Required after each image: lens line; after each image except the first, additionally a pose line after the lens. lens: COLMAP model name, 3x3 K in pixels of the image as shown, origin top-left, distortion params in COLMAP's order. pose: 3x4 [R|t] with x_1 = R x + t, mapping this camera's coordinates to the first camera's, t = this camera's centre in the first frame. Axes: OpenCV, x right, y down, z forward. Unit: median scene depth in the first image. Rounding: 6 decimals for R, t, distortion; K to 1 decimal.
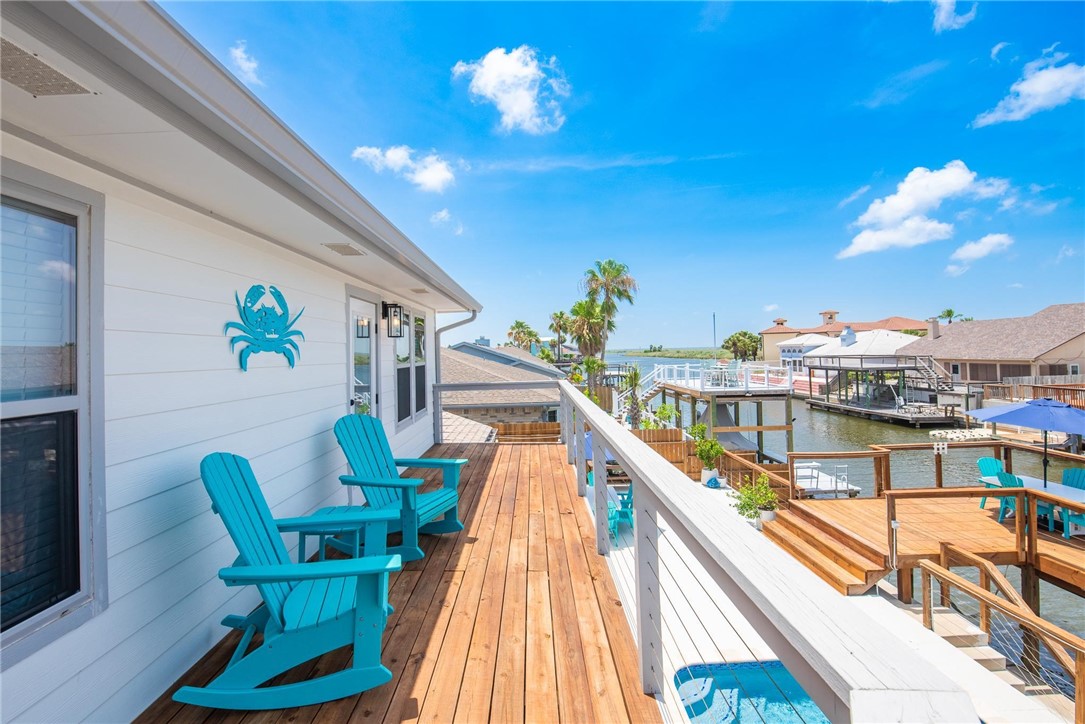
lens RADIAL K [[484.0, 0, 536.0], [0, 484.0, 358.9], [0, 0, 1]] dist [0.001182, -0.011408]
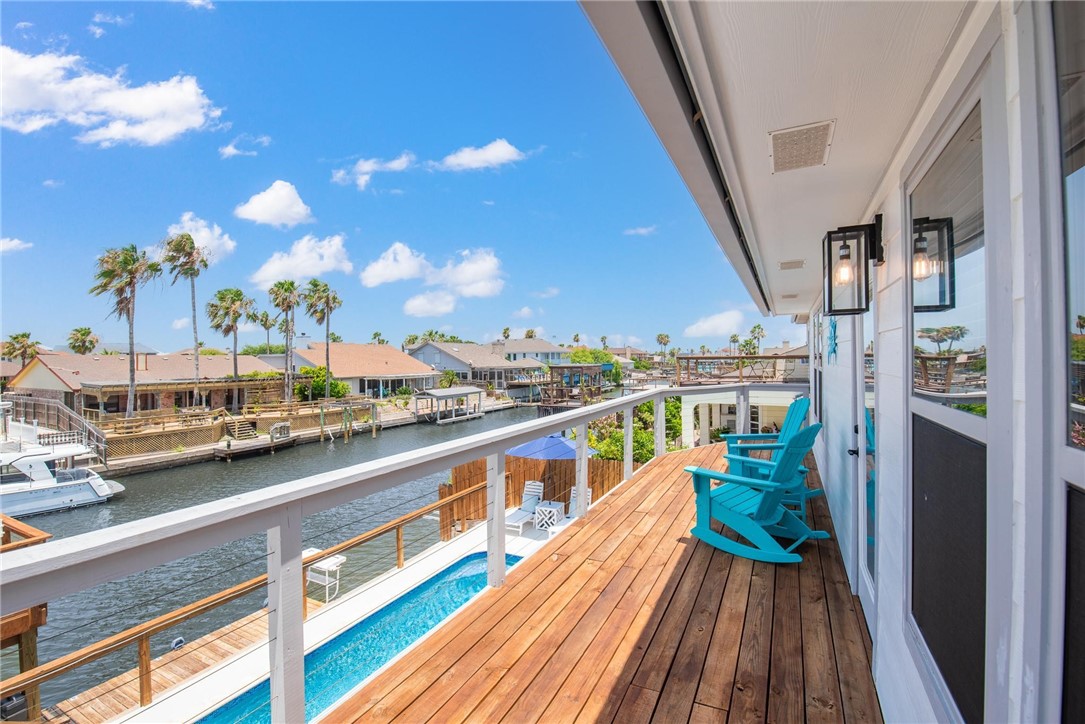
lens RADIAL K [[479.3, 0, 542.5], [0, 479.3, 362.0], [0, 0, 1]] dist [-0.002524, -0.010610]
pose [[-0.885958, 0.029194, 0.462846, -0.027358], [0.037837, 0.999240, 0.009398, -0.002347], [-0.462219, 0.025839, -0.886389, 0.158495]]
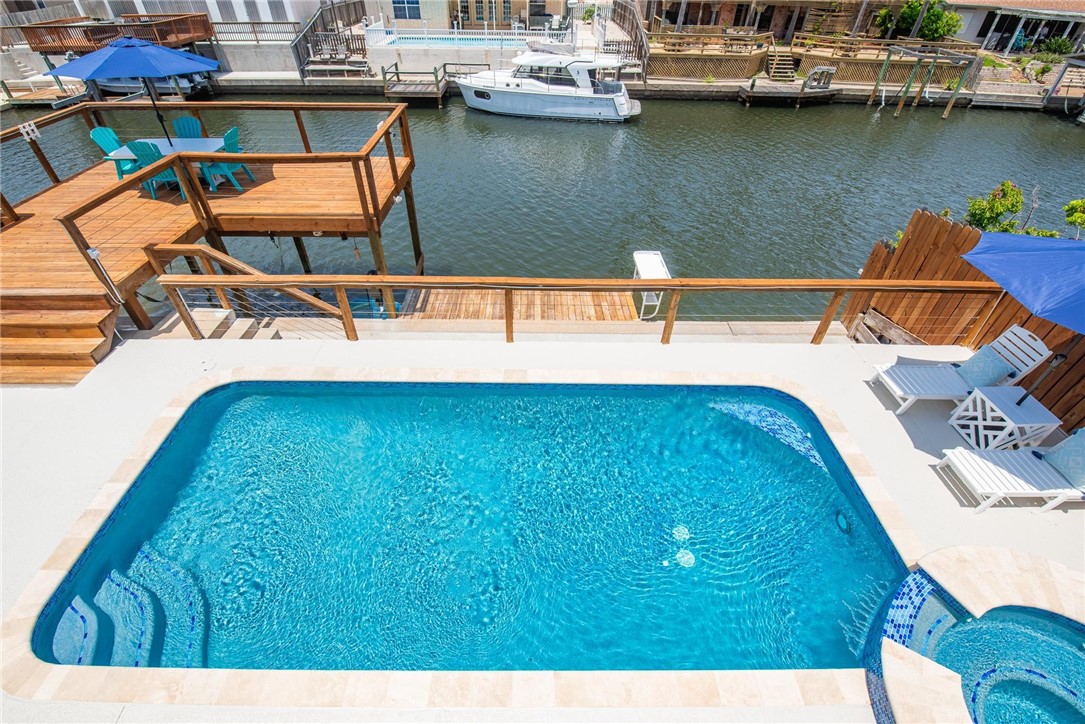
lens RADIAL K [[479.3, 0, 542.5], [0, 479.3, 362.0], [0, 0, 1]] dist [-0.002524, -0.010610]
pose [[0.001738, -0.628019, 0.778196, 0.009123], [0.000544, 0.778198, 0.628019, 0.001217], [-0.999998, -0.000668, 0.001694, 0.048559]]
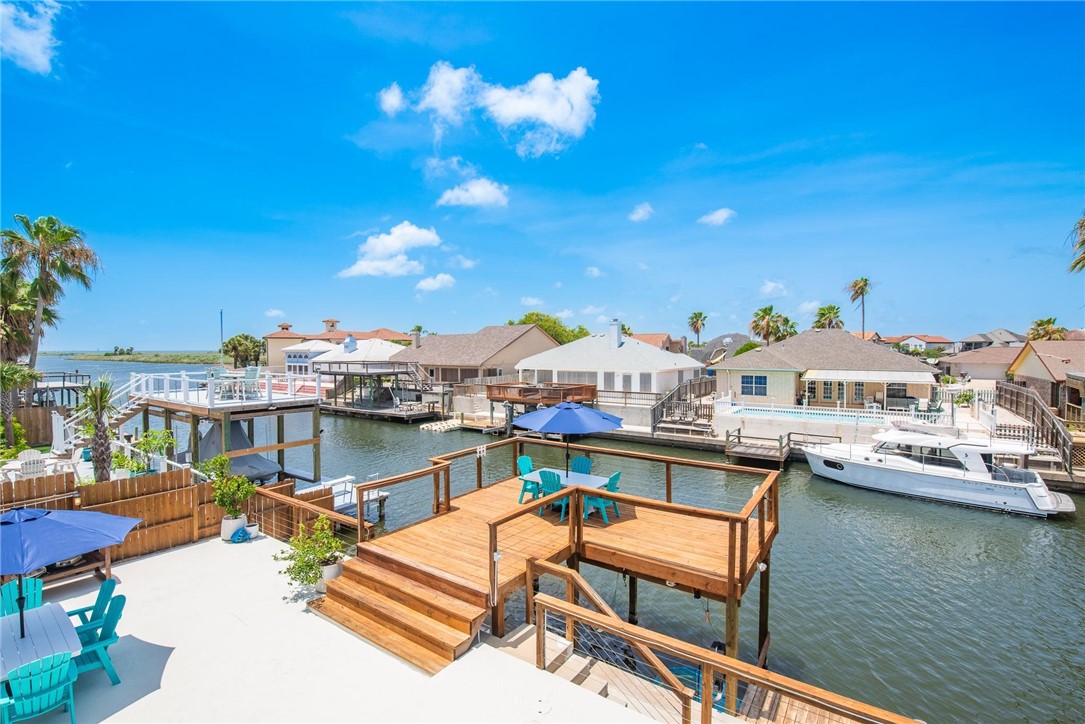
lens RADIAL K [[484.0, 0, 536.0], [0, 484.0, 358.9], [0, 0, 1]] dist [0.001182, -0.011408]
pose [[0.582918, 0.009123, 0.812480, 0.009737], [-0.000423, 0.999940, -0.010924, -0.001922], [-0.812531, 0.006024, 0.582887, 0.070883]]
